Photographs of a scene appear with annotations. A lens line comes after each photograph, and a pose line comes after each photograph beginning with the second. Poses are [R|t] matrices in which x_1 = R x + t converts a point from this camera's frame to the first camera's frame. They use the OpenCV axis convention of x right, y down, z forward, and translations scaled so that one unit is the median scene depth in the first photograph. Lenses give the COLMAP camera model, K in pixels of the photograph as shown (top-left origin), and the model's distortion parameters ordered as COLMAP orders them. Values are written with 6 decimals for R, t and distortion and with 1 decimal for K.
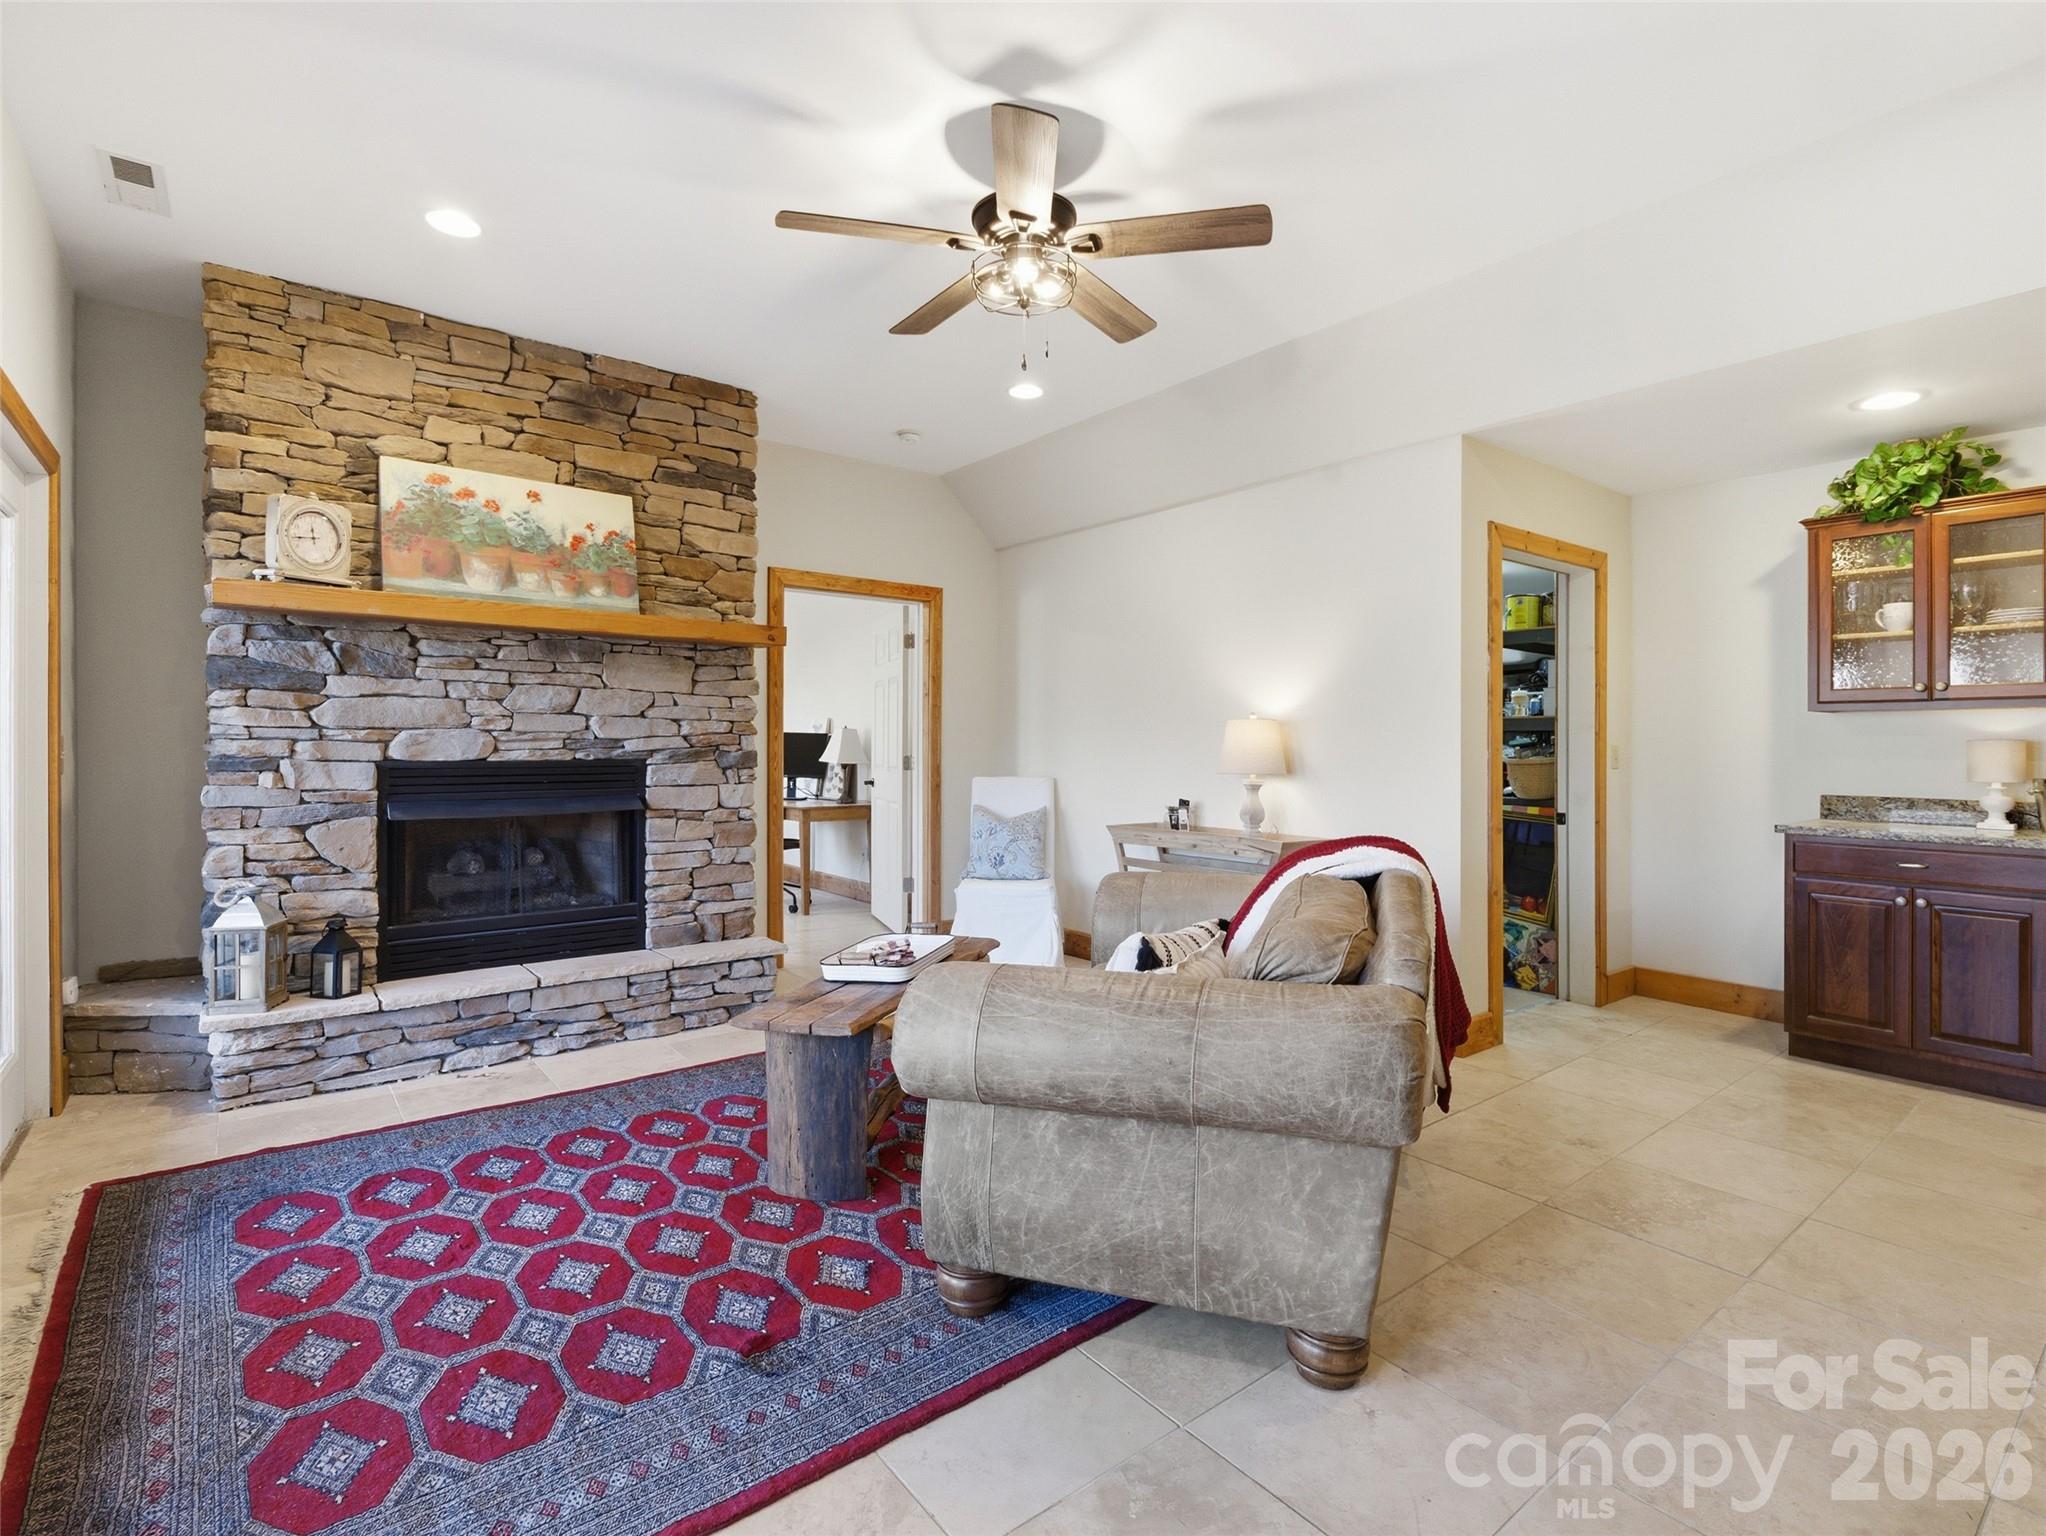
lens RADIAL K [[981.8, 0, 1031.2], [0, 981.8, 754.5], [0, 0, 1]] dist [-0.003917, -0.000136]
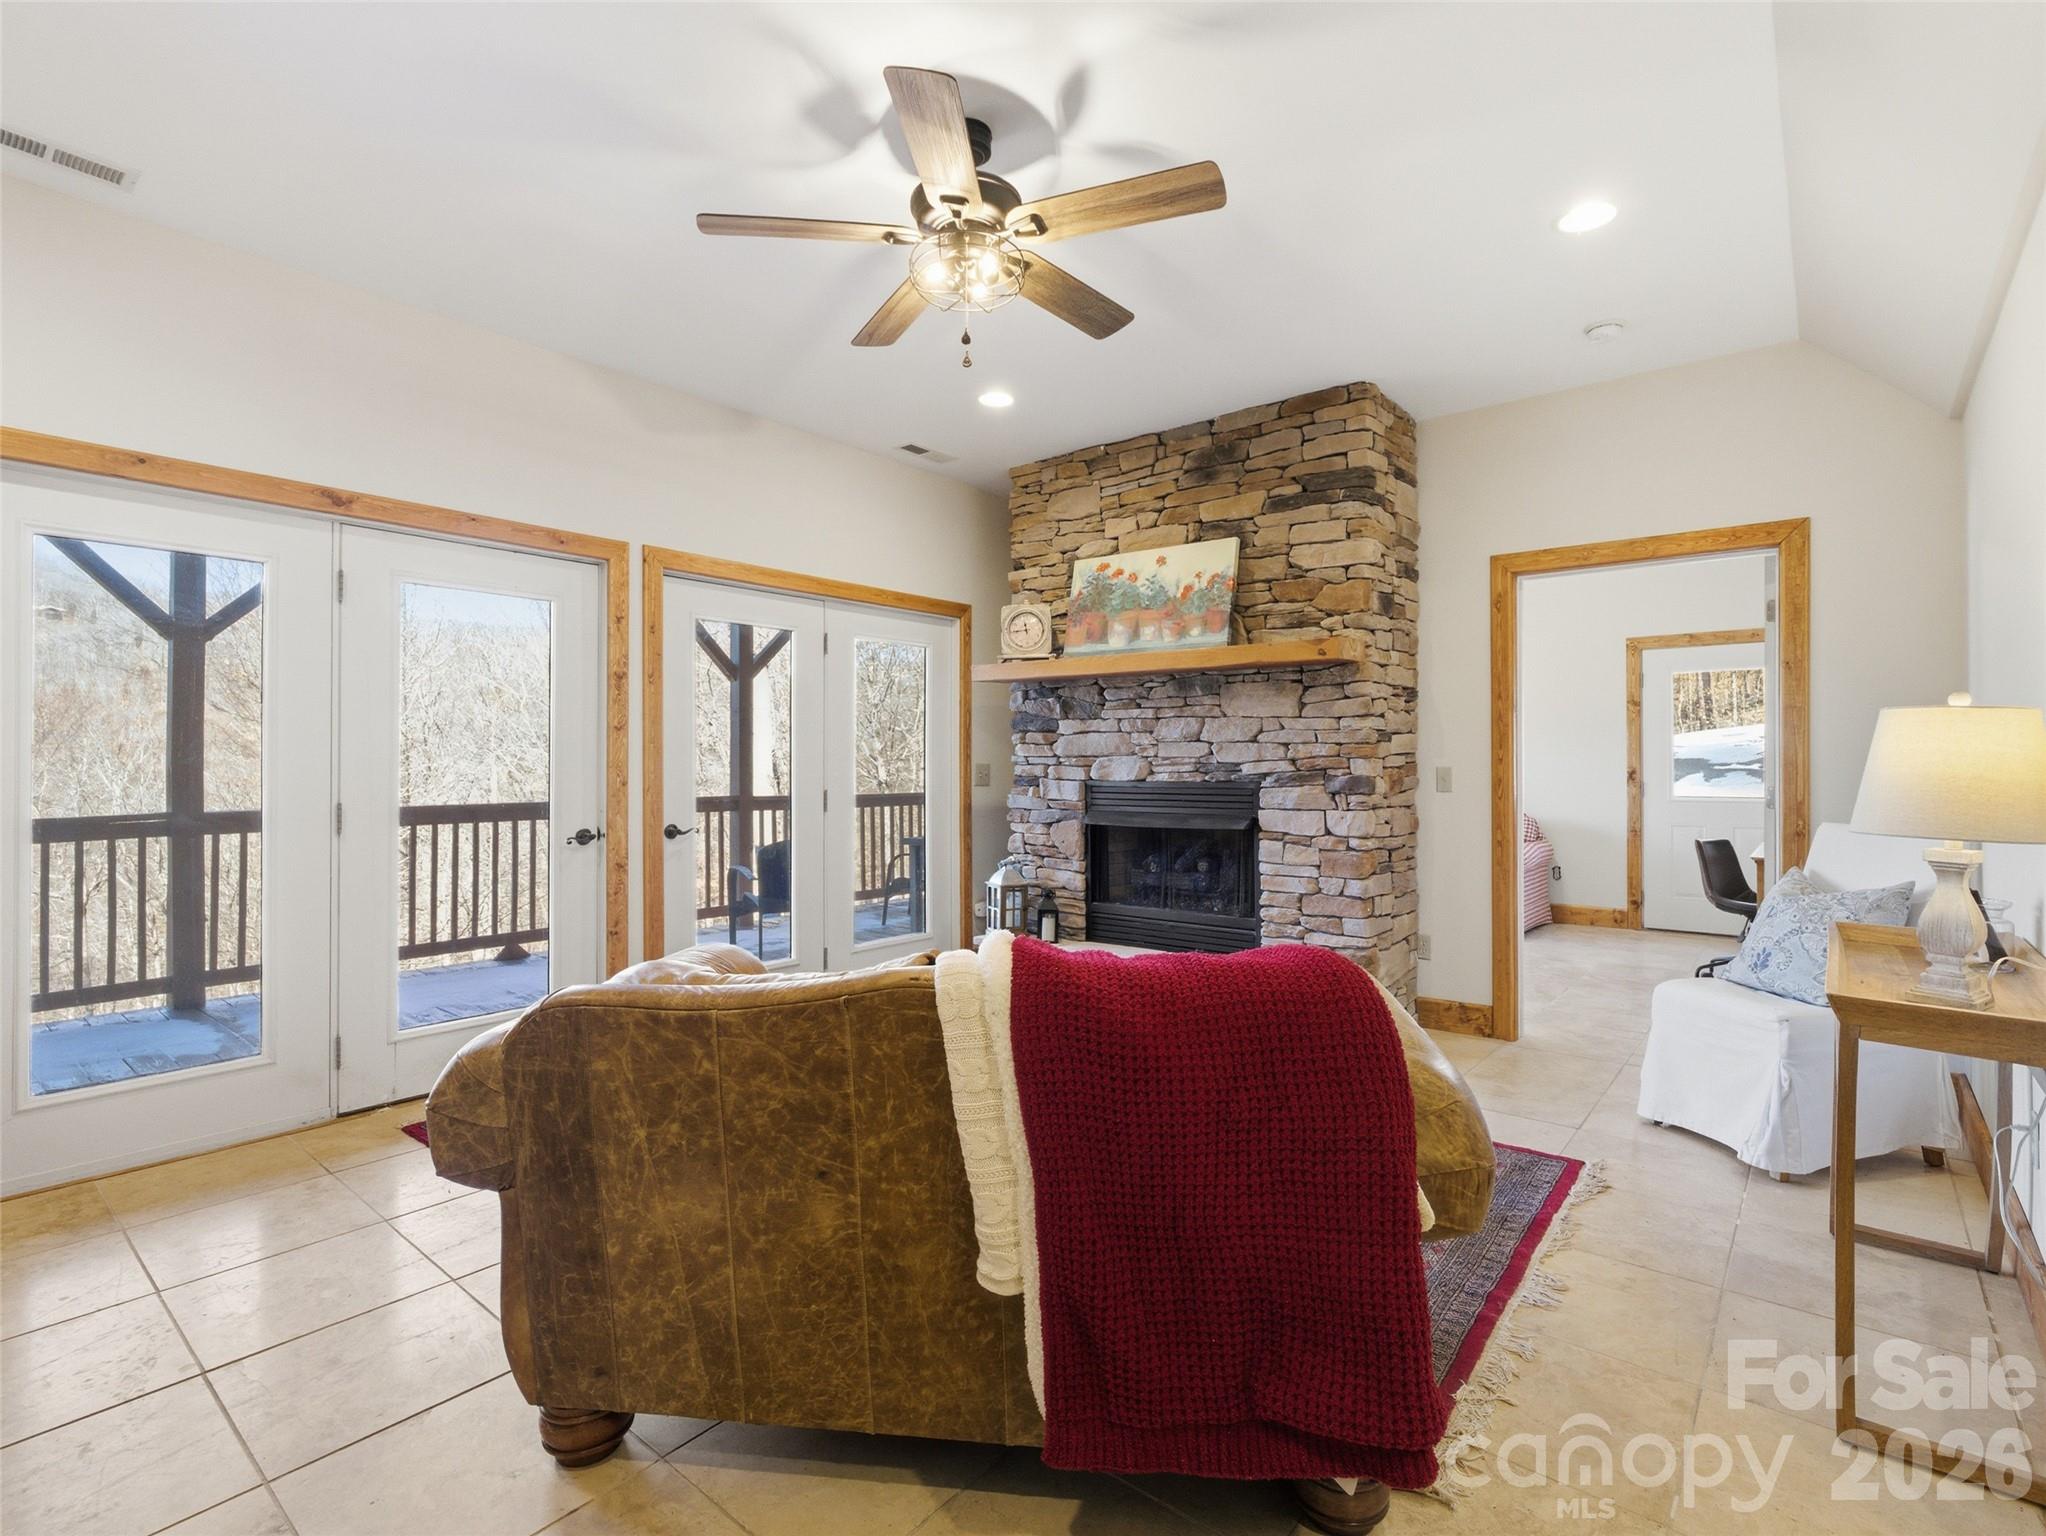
lens RADIAL K [[981.8, 0, 1027.4], [0, 981.8, 767.7], [0, 0, 1]] dist [-0.003917, -0.000136]
pose [[0.213236, -0.003278, -0.976995, 0.618735], [-0.012219, 0.999907, -0.006022, -0.001633], [0.976924, 0.013222, 0.213176, 0.579651]]
